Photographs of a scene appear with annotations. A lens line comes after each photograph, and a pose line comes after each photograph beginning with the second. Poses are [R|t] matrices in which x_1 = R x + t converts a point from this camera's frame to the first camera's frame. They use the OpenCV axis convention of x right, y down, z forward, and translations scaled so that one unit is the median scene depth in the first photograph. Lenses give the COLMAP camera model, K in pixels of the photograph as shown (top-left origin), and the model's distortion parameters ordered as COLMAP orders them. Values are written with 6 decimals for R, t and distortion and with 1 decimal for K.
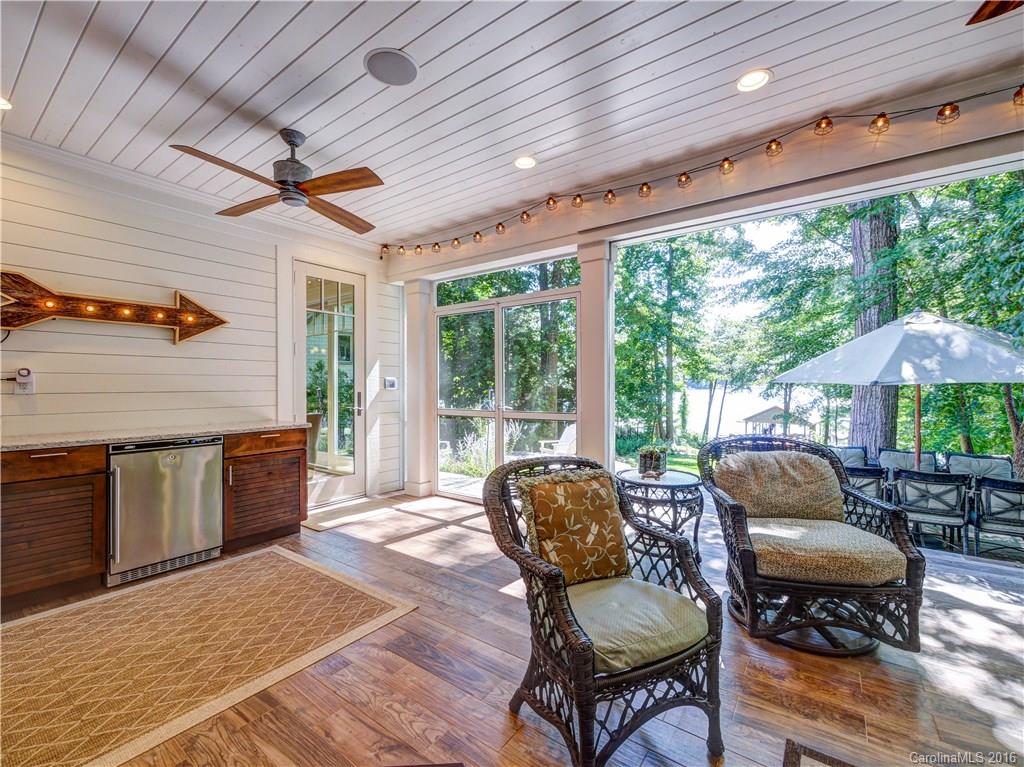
lens RADIAL K [[436.9, 0, 512.0], [0, 436.9, 383.5], [0, 0, 1]] dist [-0.000979, -0.000417]
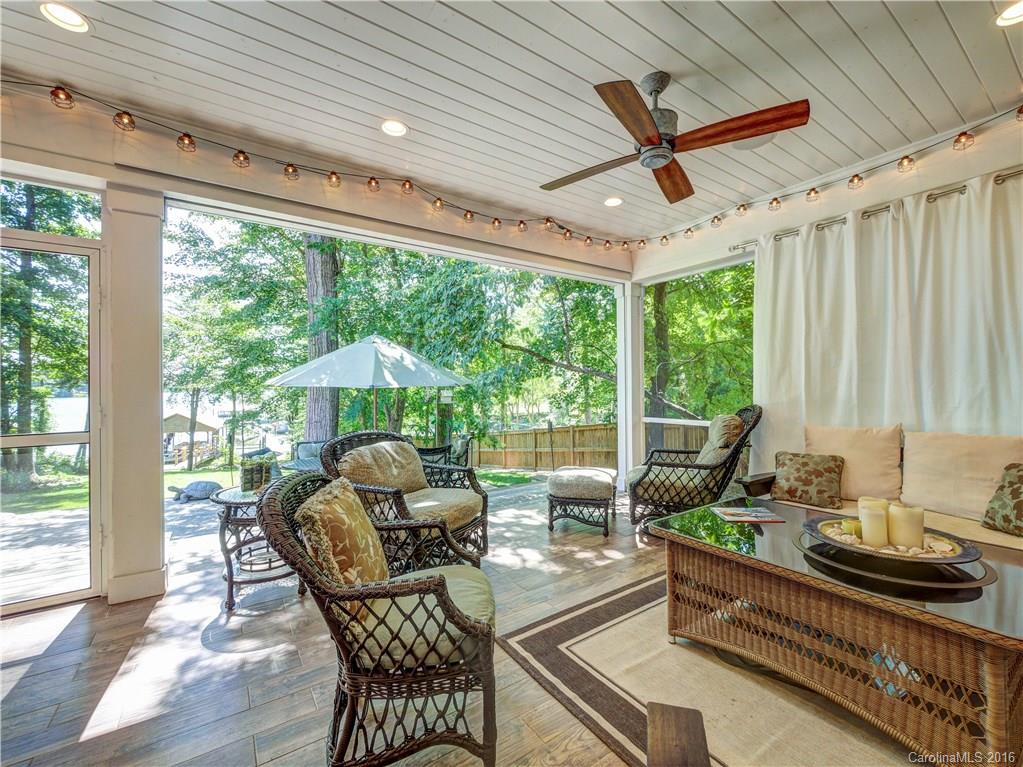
lens RADIAL K [[436.5, 0, 511.5], [0, 436.5, 383.5], [0, 0, 1]] dist [-0.000979, -0.000417]
pose [[0.343657, 0.009674, 0.939045, -0.257113], [0.002792, 0.999932, -0.011323, 0.005491], [-0.939091, 0.006512, 0.343607, 0.177468]]
